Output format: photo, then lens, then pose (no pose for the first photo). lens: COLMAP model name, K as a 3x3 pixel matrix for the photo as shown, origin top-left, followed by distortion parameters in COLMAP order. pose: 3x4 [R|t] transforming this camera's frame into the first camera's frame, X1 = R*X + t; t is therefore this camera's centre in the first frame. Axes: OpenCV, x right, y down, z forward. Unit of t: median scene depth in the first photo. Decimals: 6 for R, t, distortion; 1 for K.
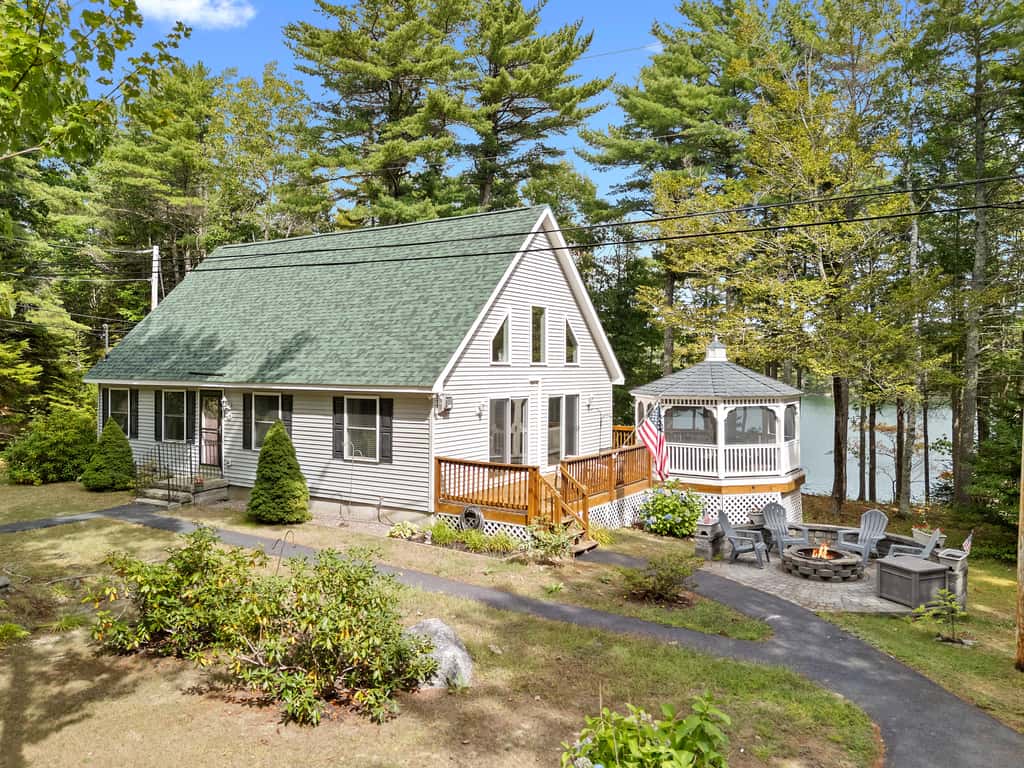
lens RADIAL K [[754.7, 0, 516.0], [0, 754.7, 361.7], [0, 0, 1]] dist [0.057504, -0.043736]
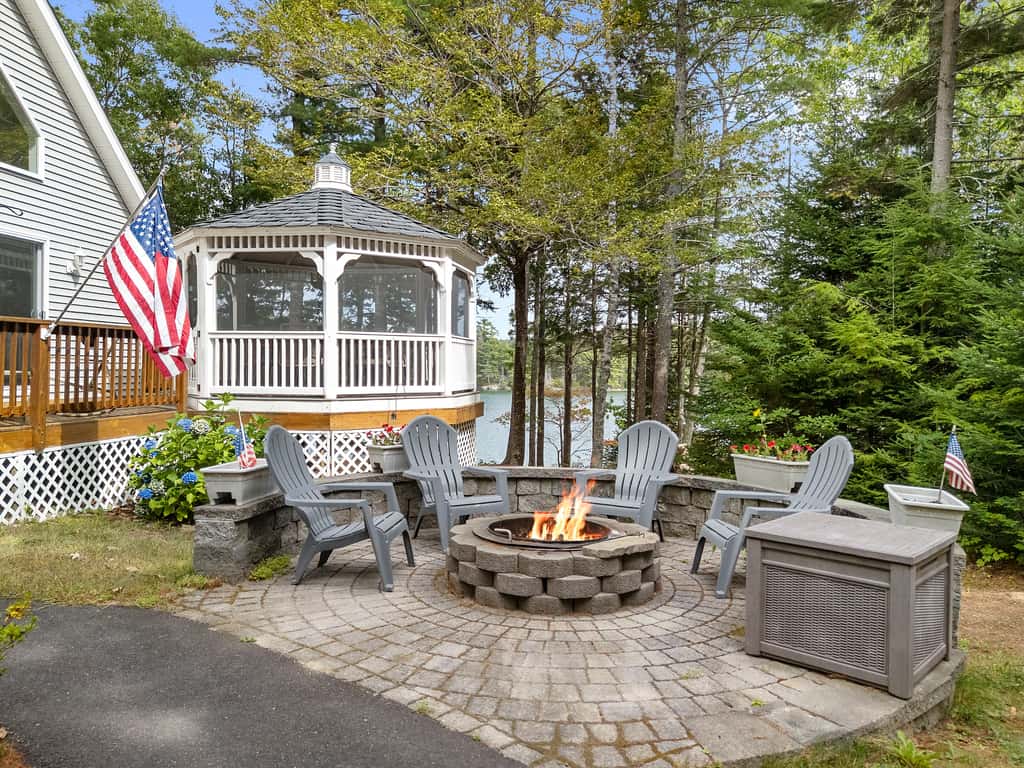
lens RADIAL K [[754.7, 0, 516.0], [0, 754.7, 387.4], [0, 0, 1]] dist [0.057504, -0.043736]
pose [[0.907761, 0.002446, 0.419480, 0.178830], [-0.017965, 0.999292, 0.033051, 0.131513], [-0.419102, -0.037538, 0.907163, 0.520349]]
